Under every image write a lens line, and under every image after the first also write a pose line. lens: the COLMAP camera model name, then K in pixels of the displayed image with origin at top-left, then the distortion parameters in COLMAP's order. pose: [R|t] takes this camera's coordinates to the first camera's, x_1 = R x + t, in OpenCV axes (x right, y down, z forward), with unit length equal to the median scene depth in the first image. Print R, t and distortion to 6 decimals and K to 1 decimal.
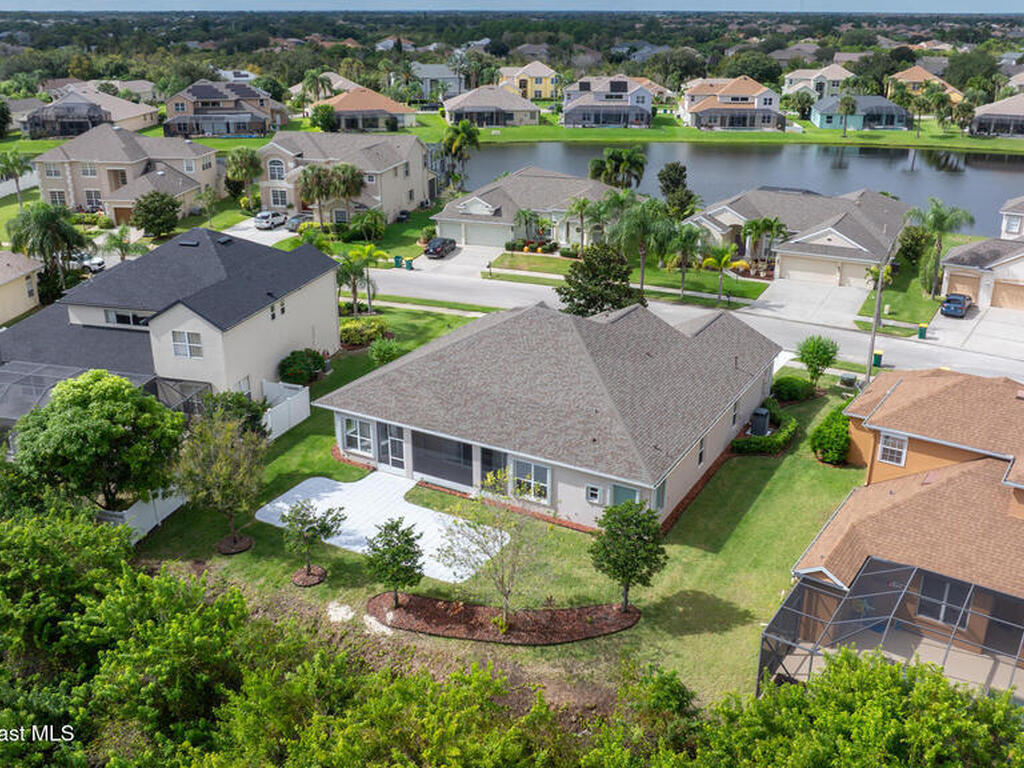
lens RADIAL K [[954.5, 0, 526.0], [0, 954.5, 386.4], [0, 0, 1]] dist [0.000113, -0.040733]
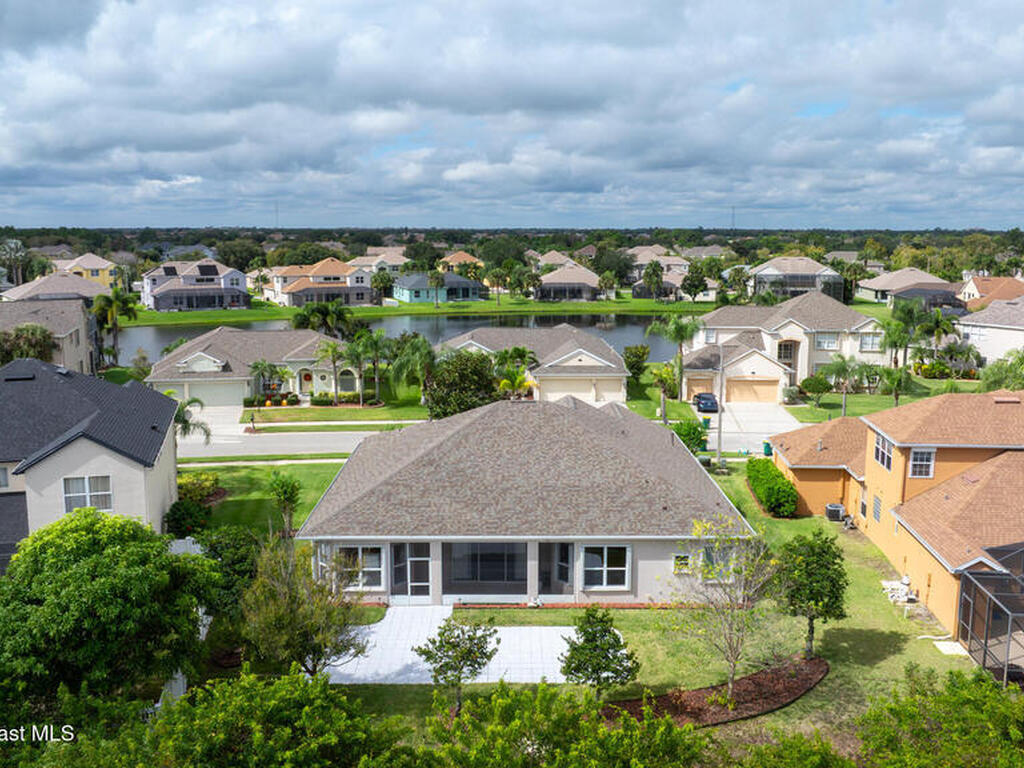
lens RADIAL K [[954.5, 0, 526.0], [0, 954.5, 386.4], [0, 0, 1]] dist [0.000113, -0.040733]
pose [[0.866449, -0.083218, 0.492281, -0.260443], [0.184499, 0.969585, -0.160827, 0.034768], [-0.463925, 0.230174, 0.855449, 0.123029]]
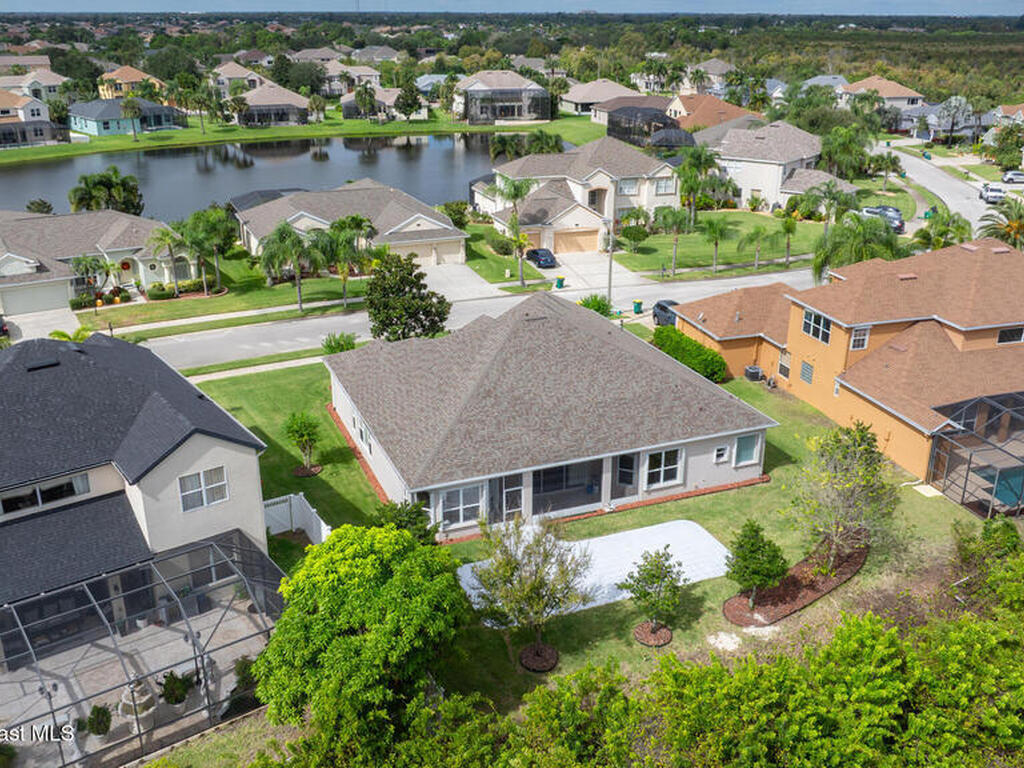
lens RADIAL K [[954.5, 0, 526.0], [0, 954.5, 386.4], [0, 0, 1]] dist [0.000113, -0.040733]
pose [[0.621949, -0.288171, 0.728105, -0.435104], [0.287404, 0.948937, 0.130070, -0.086423], [-0.728408, 0.128363, 0.673012, 0.216580]]
